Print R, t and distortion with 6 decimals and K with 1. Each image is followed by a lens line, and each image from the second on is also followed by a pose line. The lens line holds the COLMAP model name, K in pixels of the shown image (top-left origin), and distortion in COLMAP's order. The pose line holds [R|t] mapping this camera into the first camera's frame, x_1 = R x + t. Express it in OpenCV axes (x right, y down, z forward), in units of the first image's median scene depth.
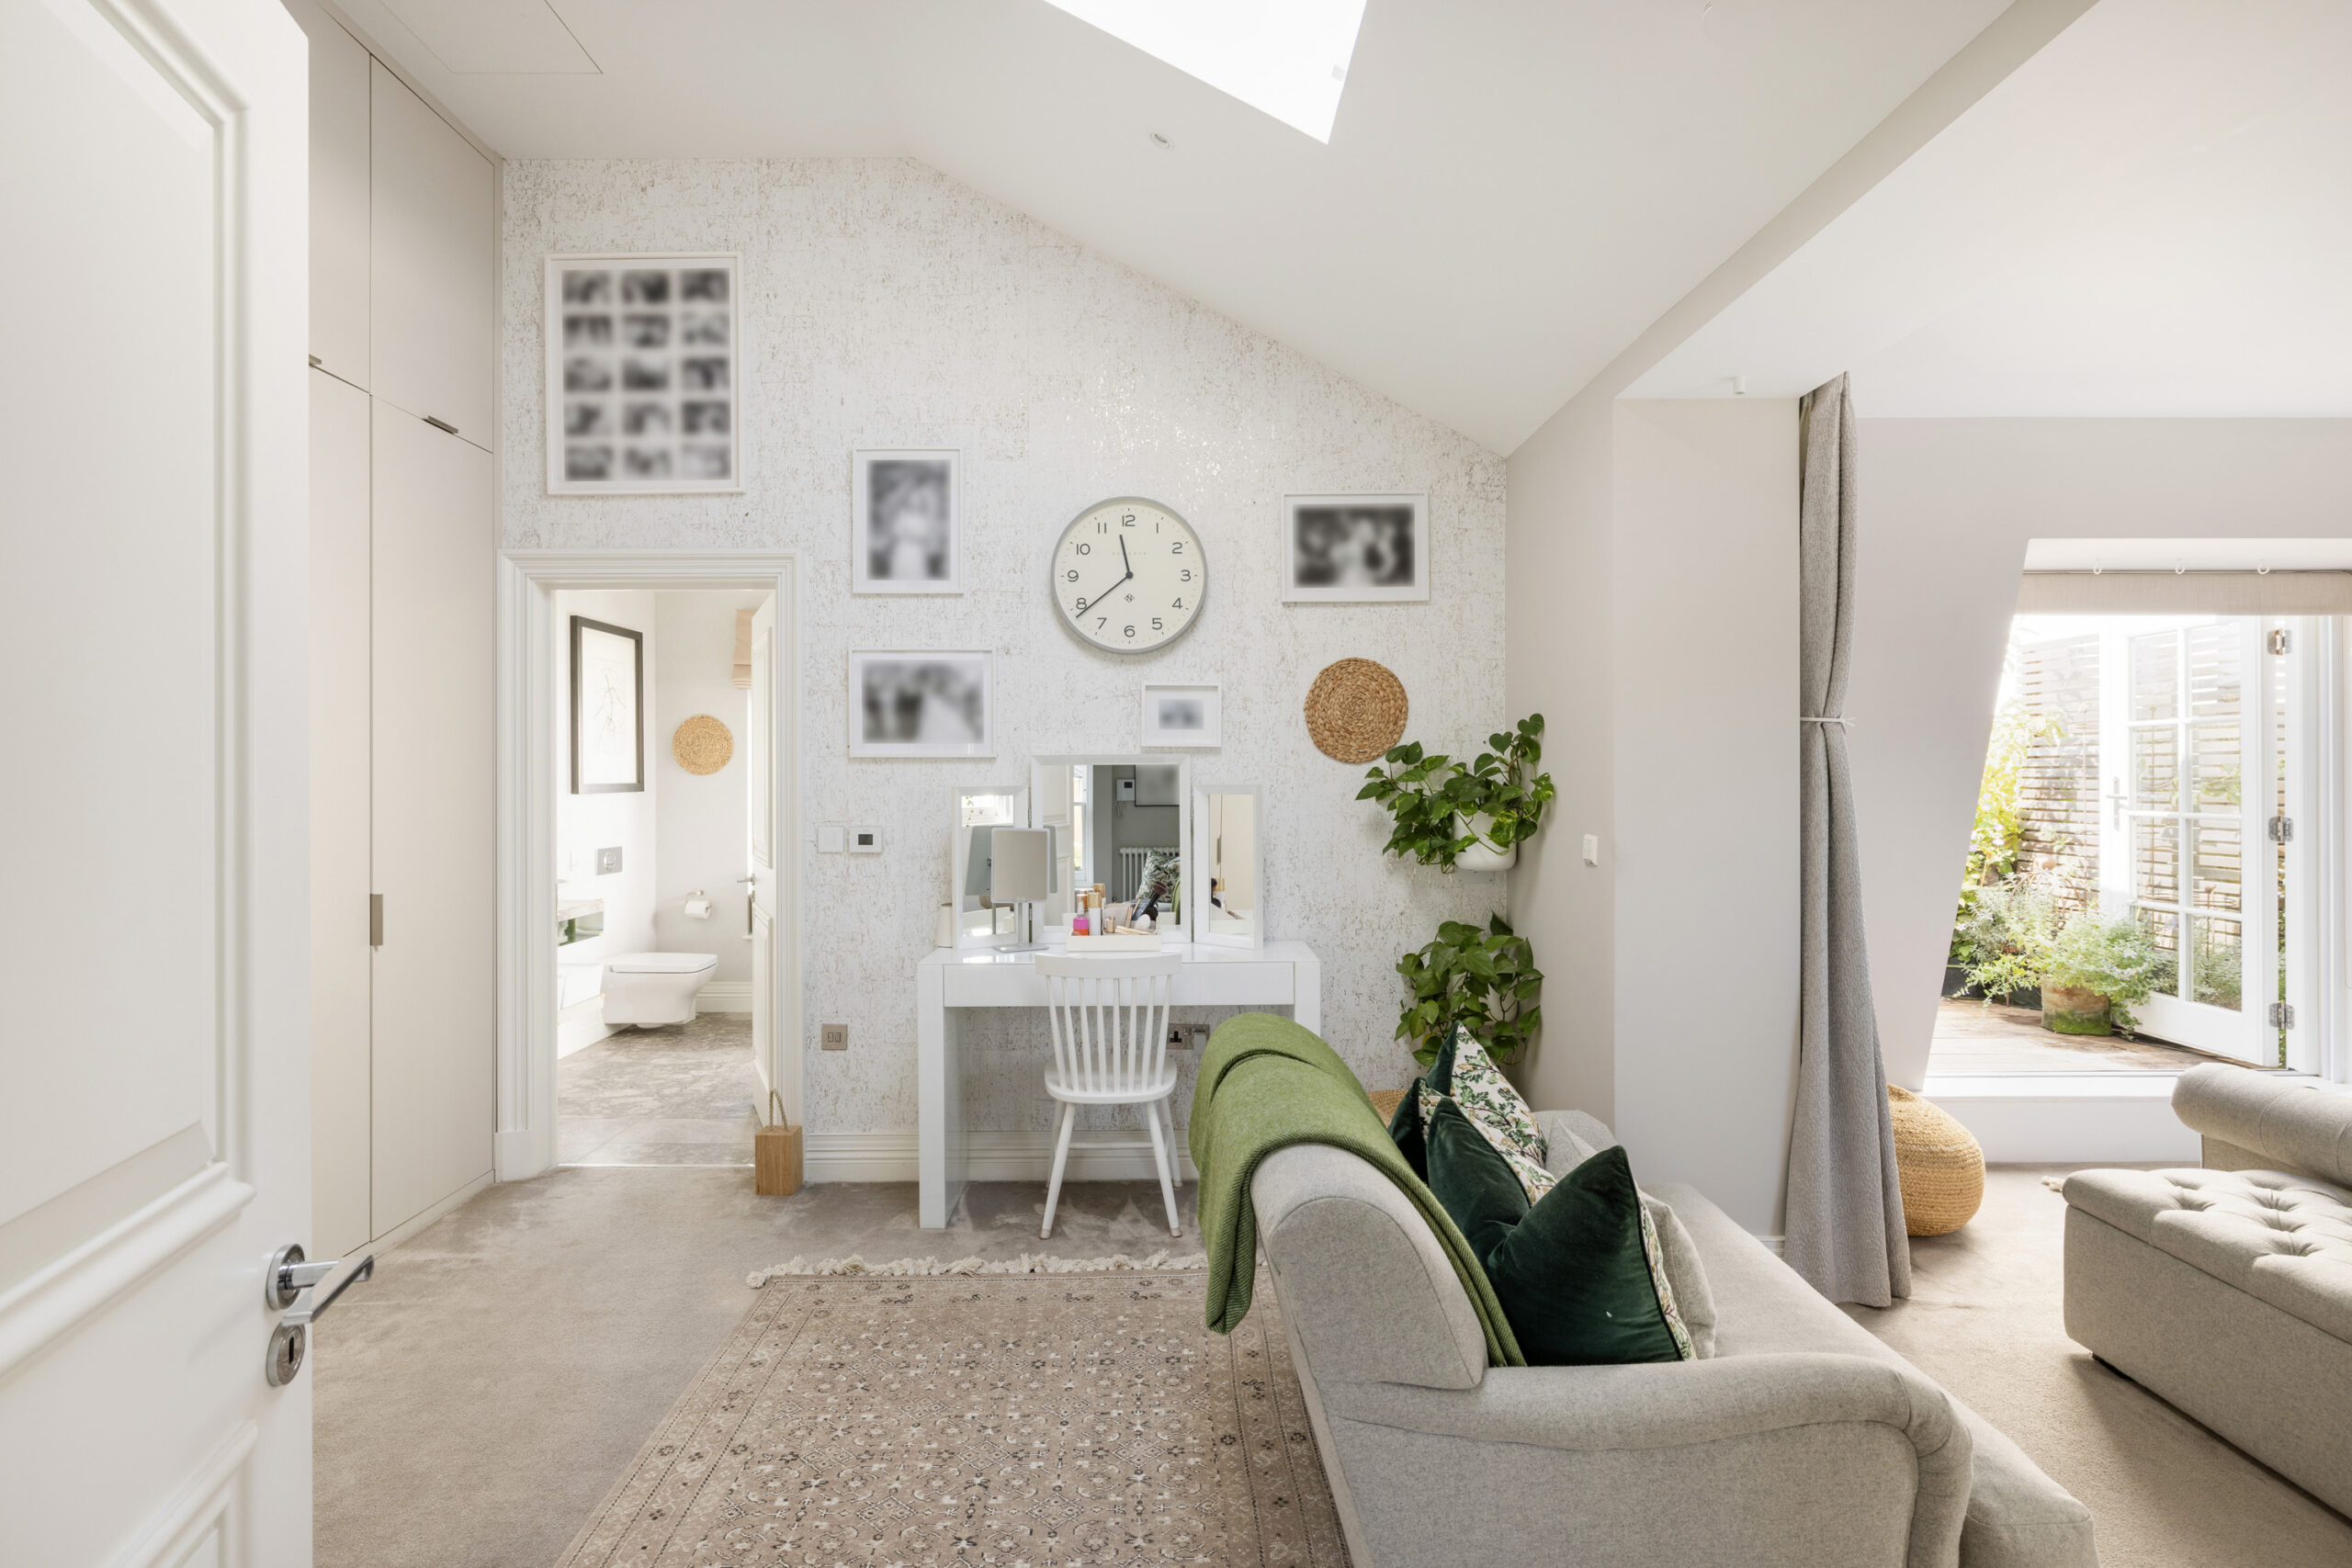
lens RADIAL K [[1121.1, 0, 1176.0], [0, 1121.1, 784.0], [0, 0, 1]] dist [-0.002228, -0.000745]
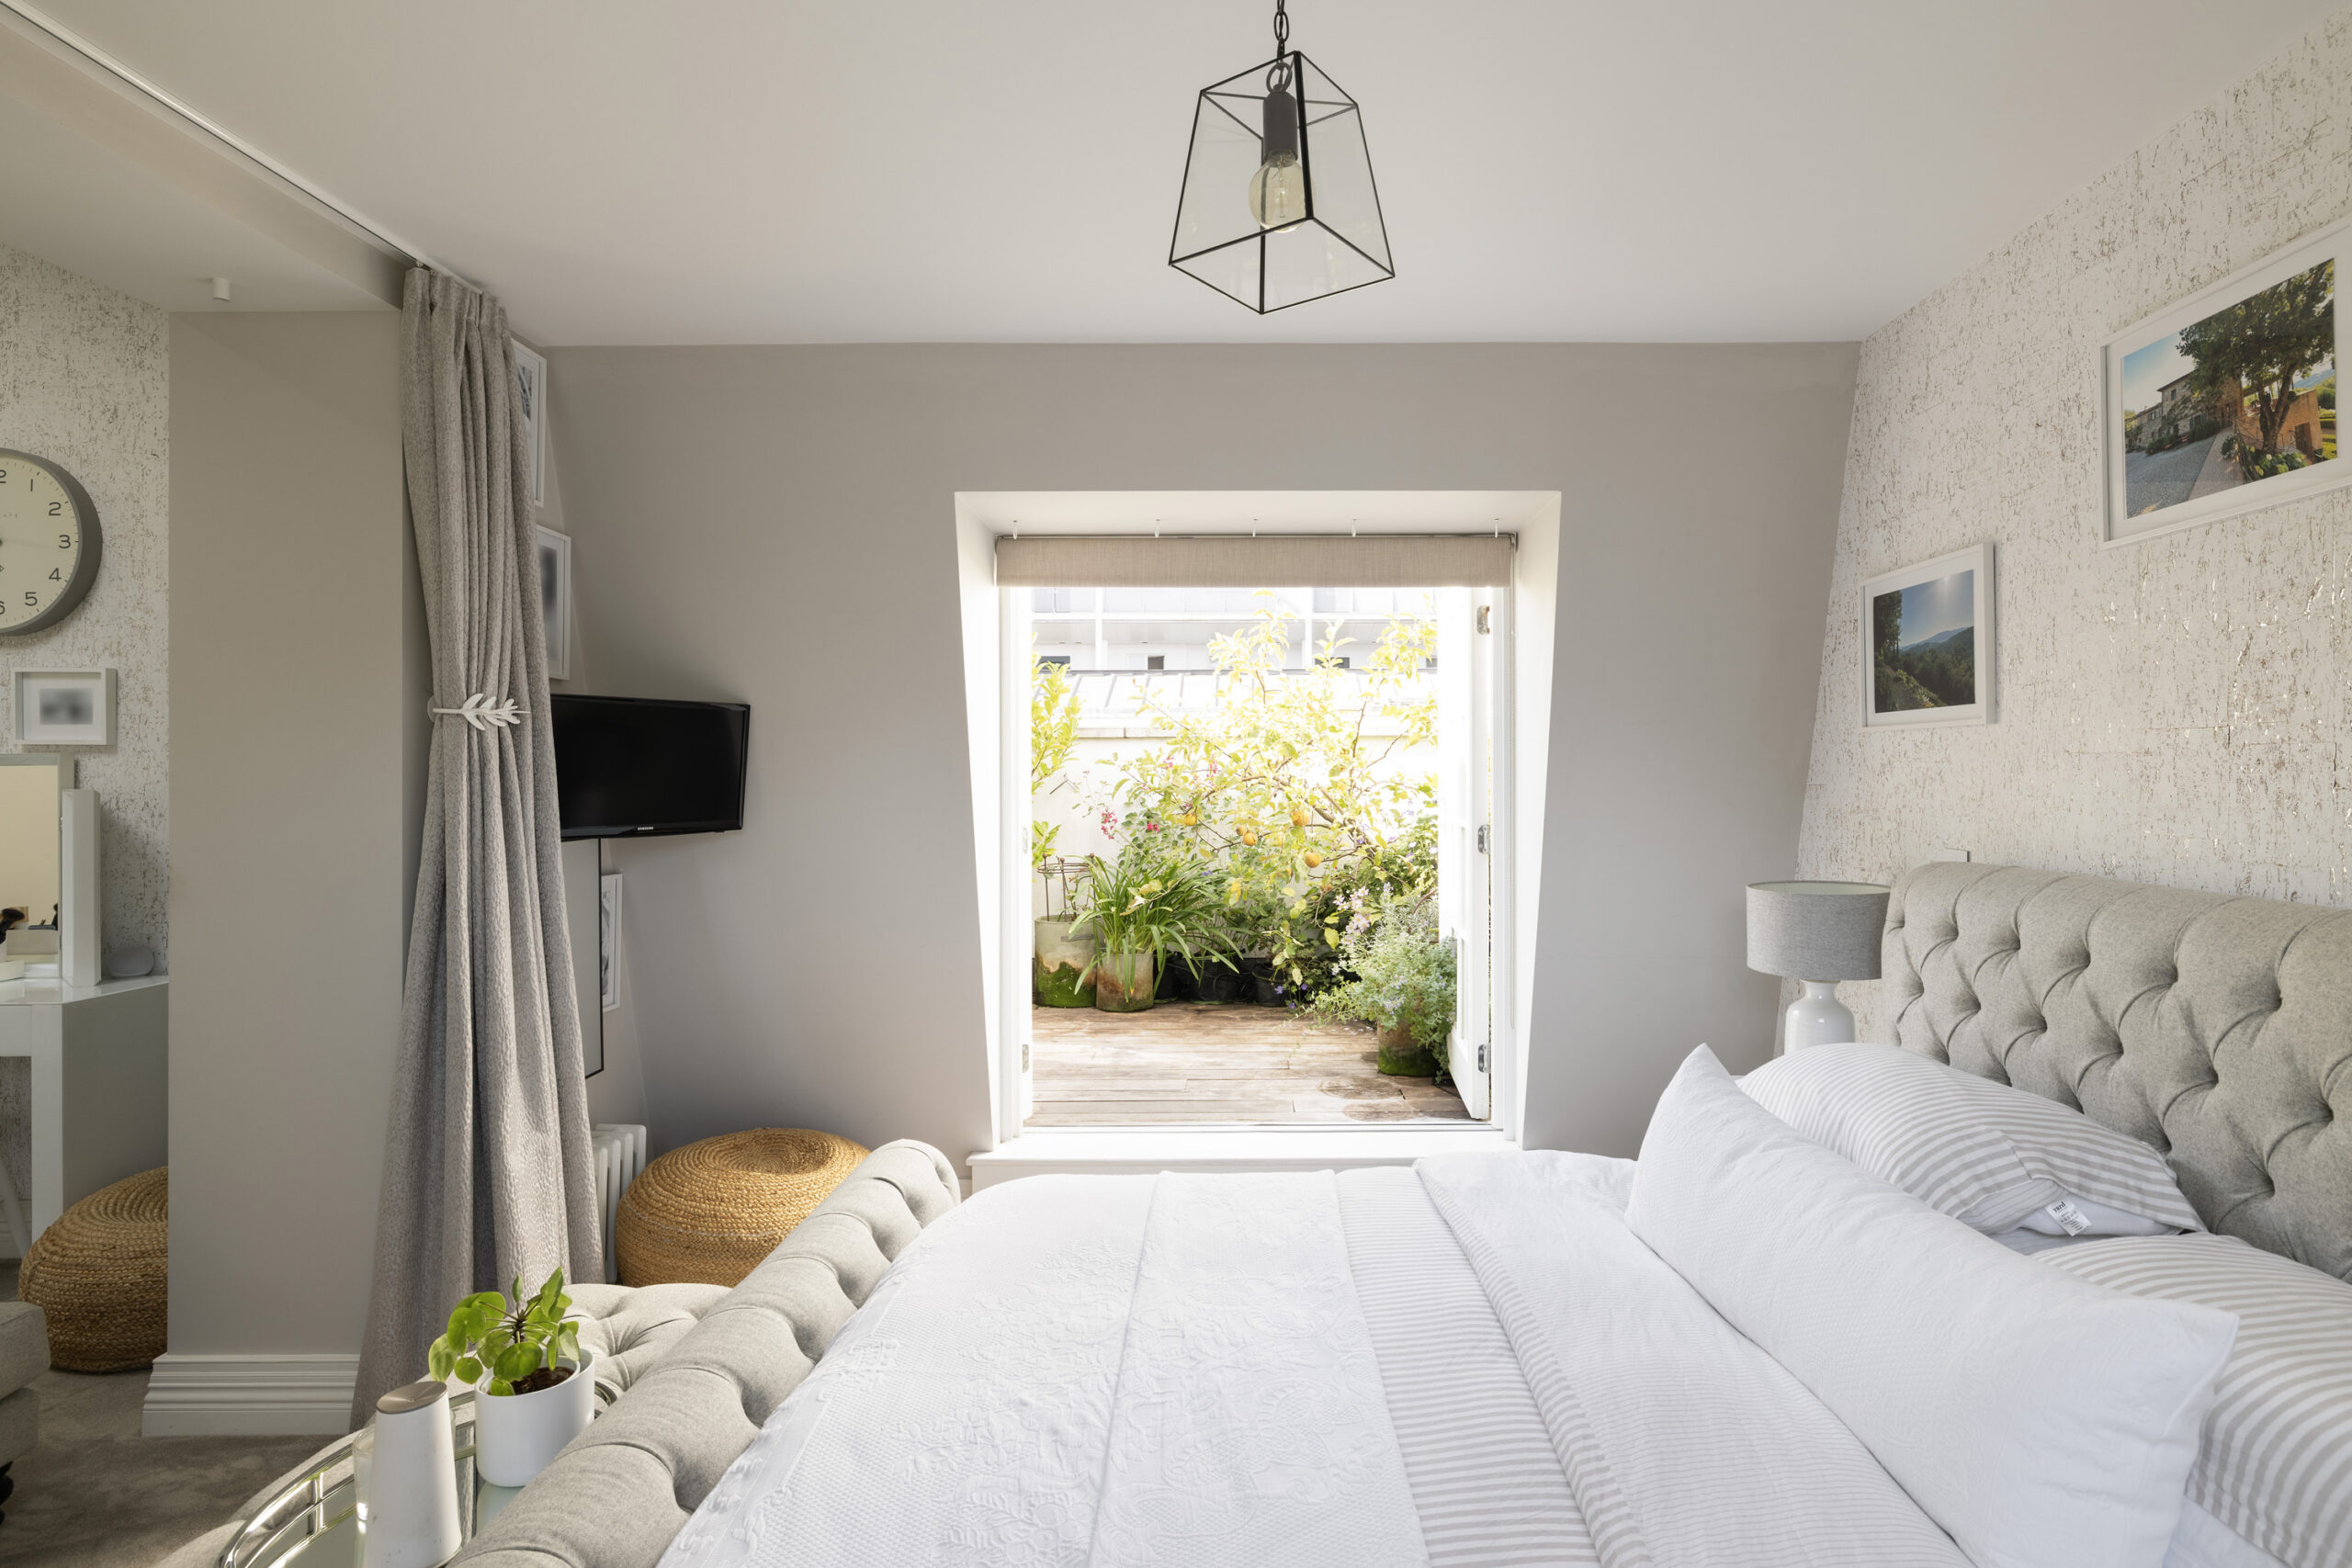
lens RADIAL K [[1184.4, 0, 1169.8], [0, 1184.4, 769.6], [0, 0, 1]] dist [-0.001568, -0.000483]
pose [[0.999969, -0.001017, 0.007836, 0.896196], [0.001043, 0.999994, -0.003323, -0.011668], [-0.007833, 0.003331, 0.999964, 0.114201]]
